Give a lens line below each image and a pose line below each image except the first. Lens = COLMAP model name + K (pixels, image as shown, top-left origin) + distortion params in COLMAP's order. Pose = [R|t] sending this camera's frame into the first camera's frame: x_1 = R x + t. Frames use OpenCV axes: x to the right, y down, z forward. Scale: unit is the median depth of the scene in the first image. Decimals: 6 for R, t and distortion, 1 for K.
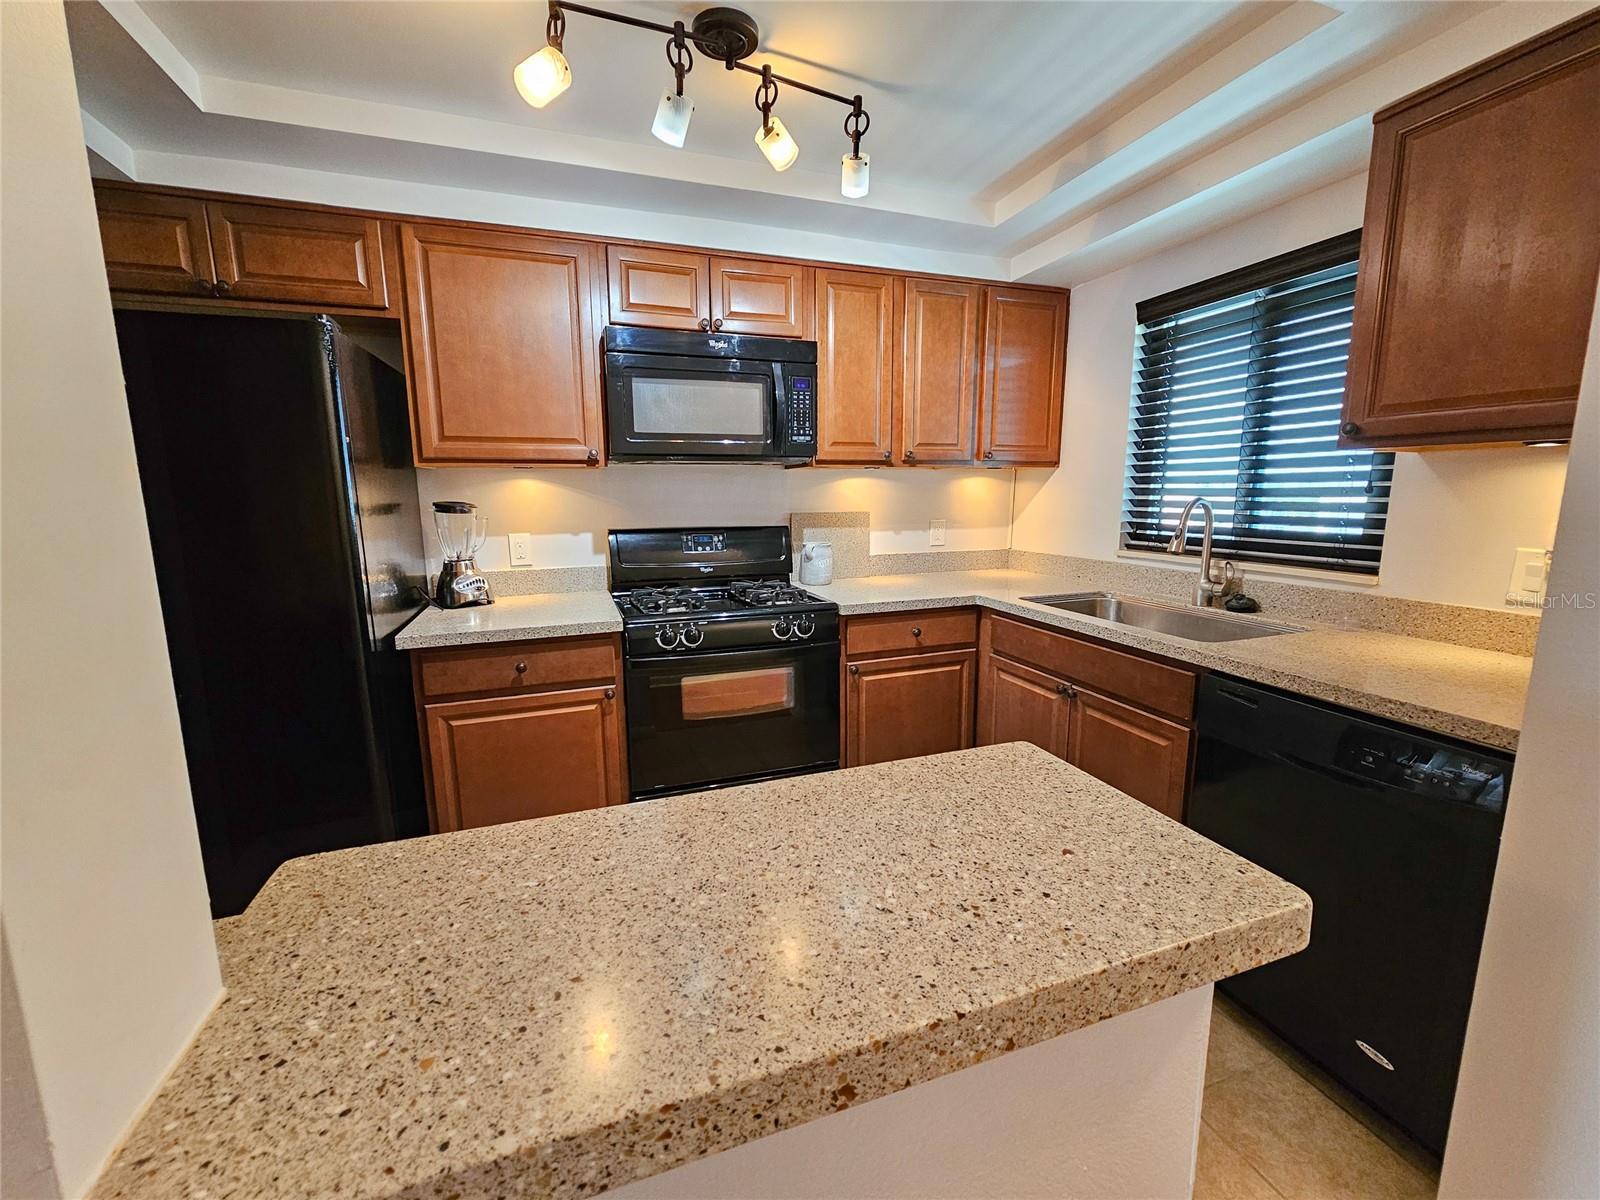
lens RADIAL K [[656.7, 0, 799.3], [0, 656.7, 599.0], [0, 0, 1]] dist [-0.001859, 0.000378]
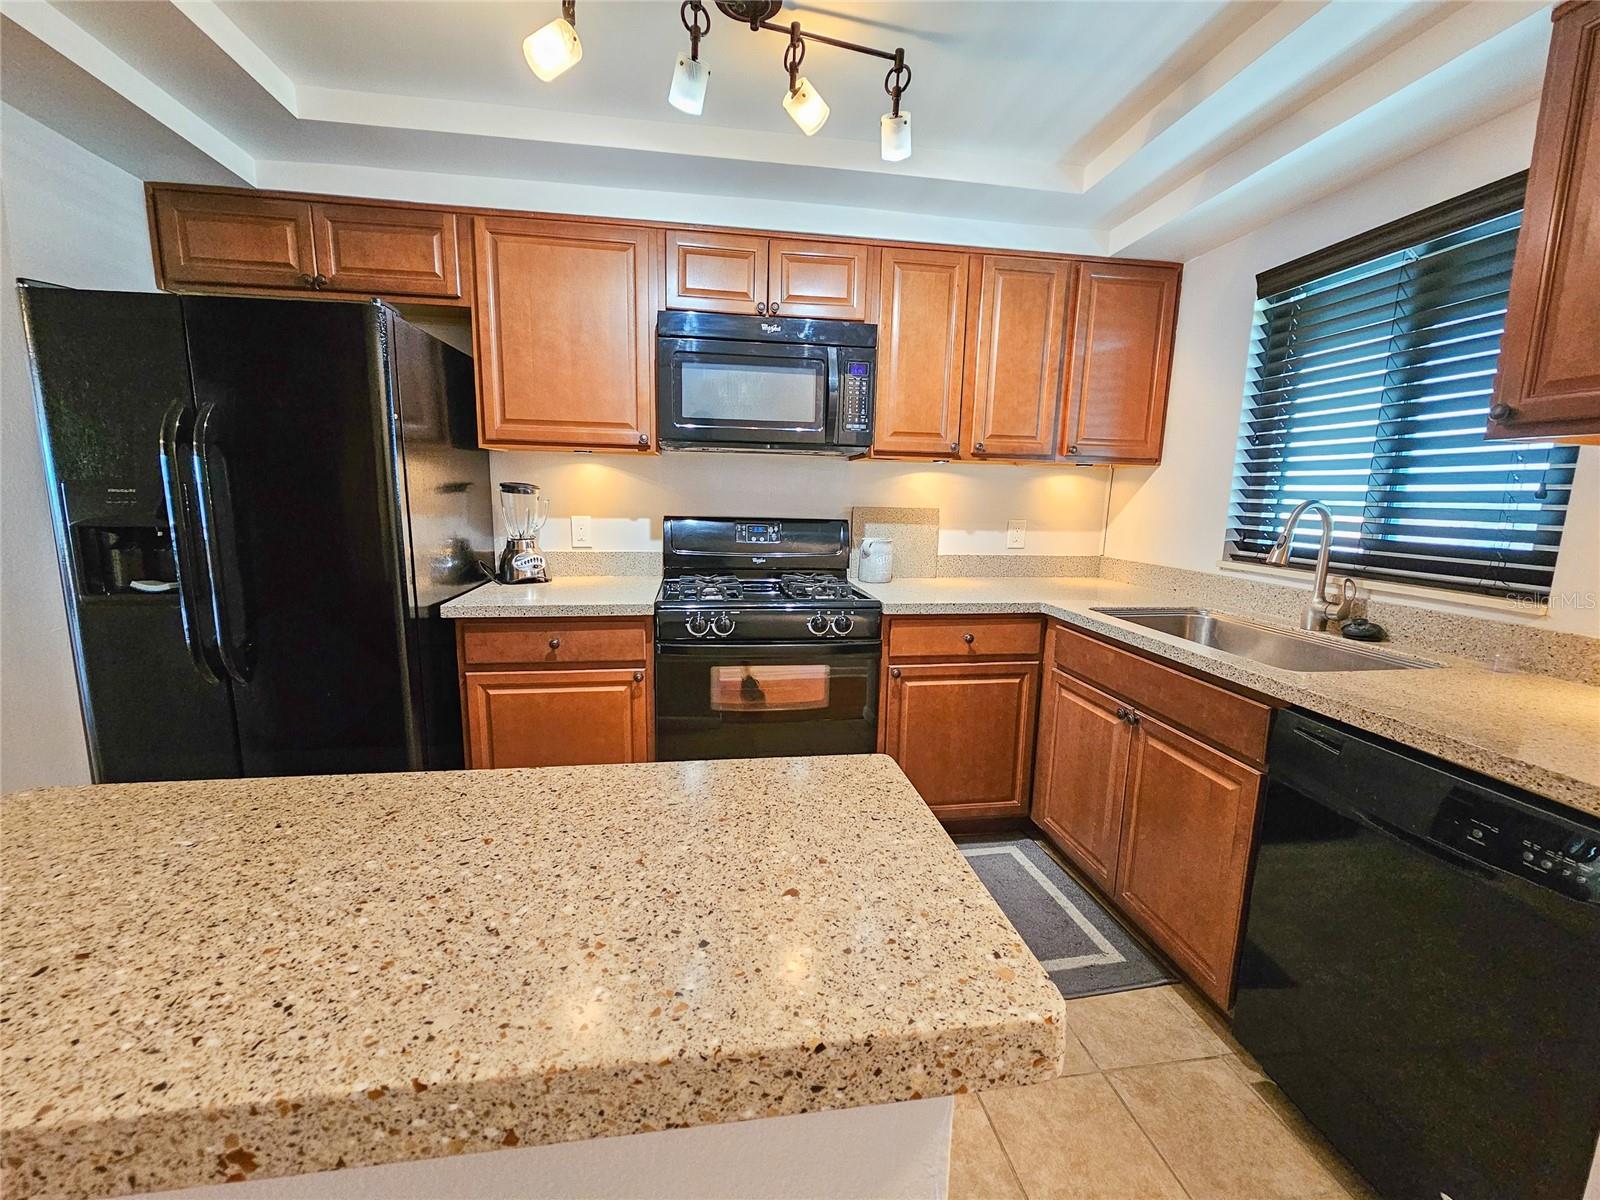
lens RADIAL K [[656.7, 0, 802.2], [0, 656.7, 599.0], [0, 0, 1]] dist [-0.001859, 0.000378]
pose [[0.981203, 0.059198, -0.183676, 0.138331], [-0.059943, 0.998201, 0.001501, 0.009769], [0.183434, 0.009537, 0.982986, 0.061210]]
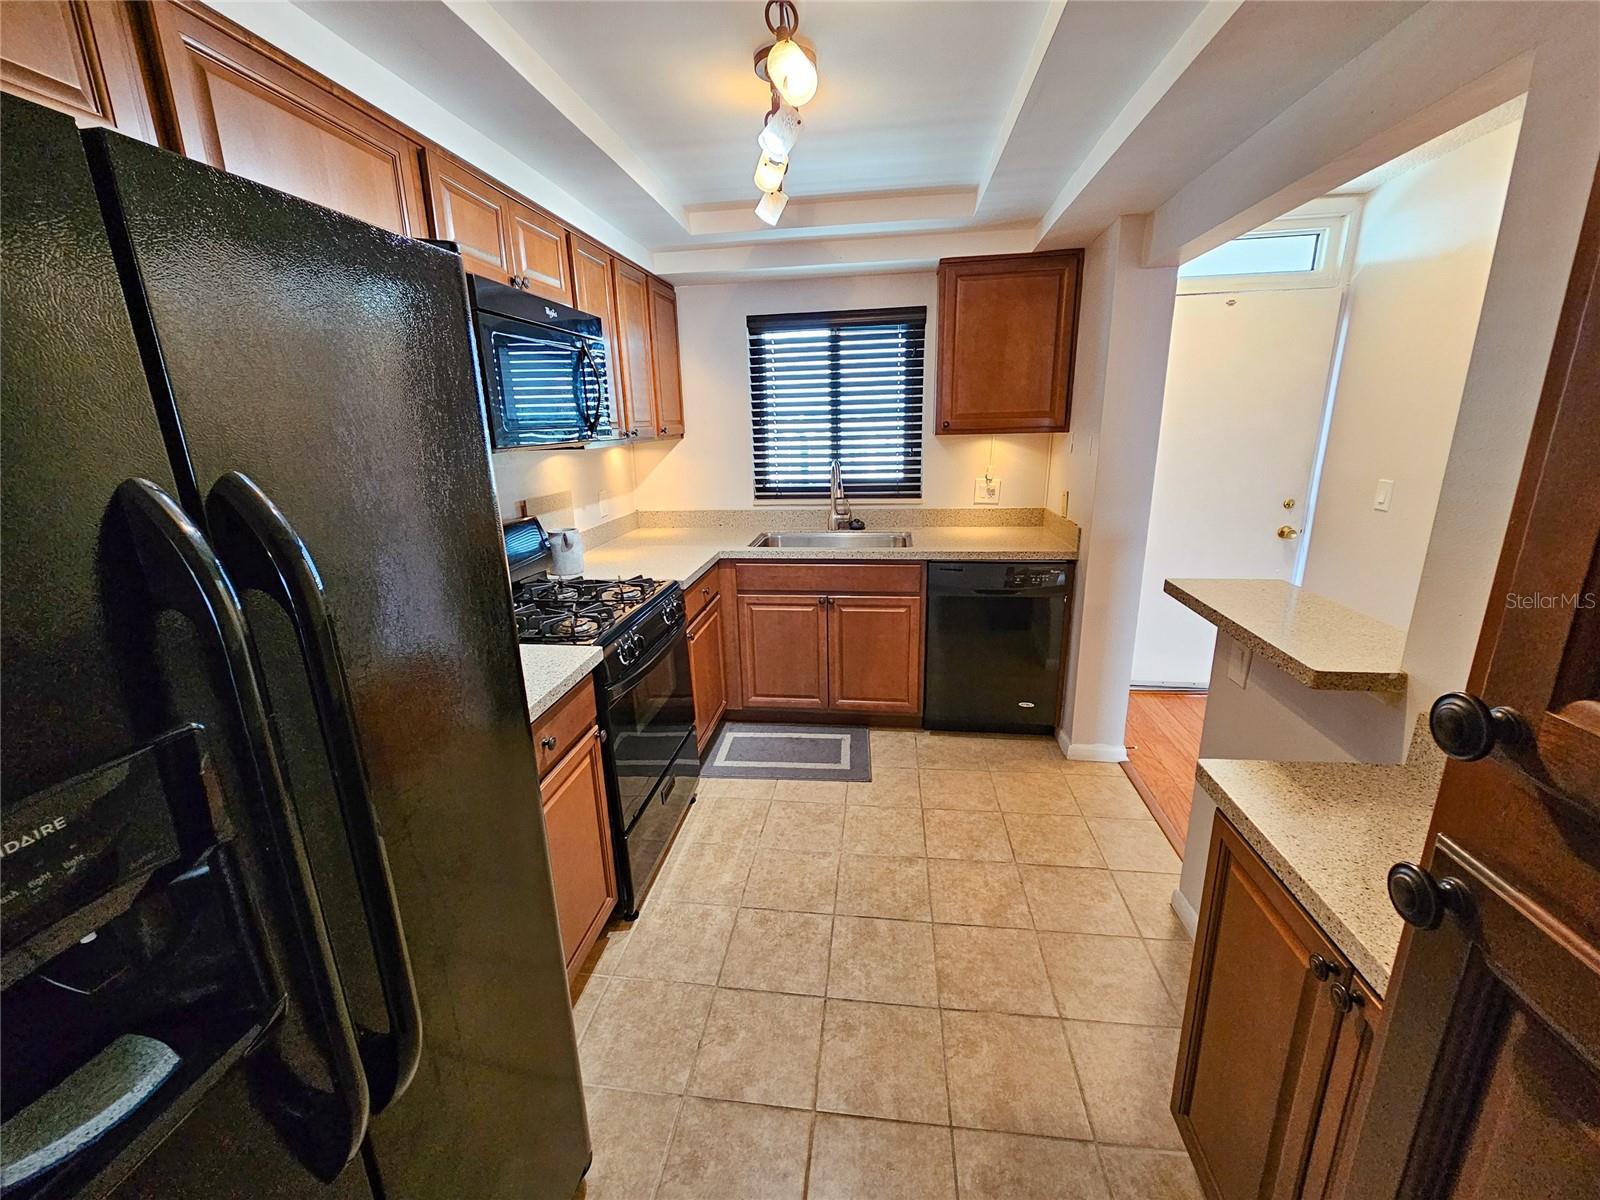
lens RADIAL K [[656.7, 0, 788.1], [0, 656.7, 597.3], [0, 0, 1]] dist [-0.001859, 0.000378]
pose [[0.463826, -0.239896, 0.852828, -0.909324], [0.169393, 0.968894, 0.180417, -0.151116], [-0.869581, 0.060780, 0.490035, 0.374227]]
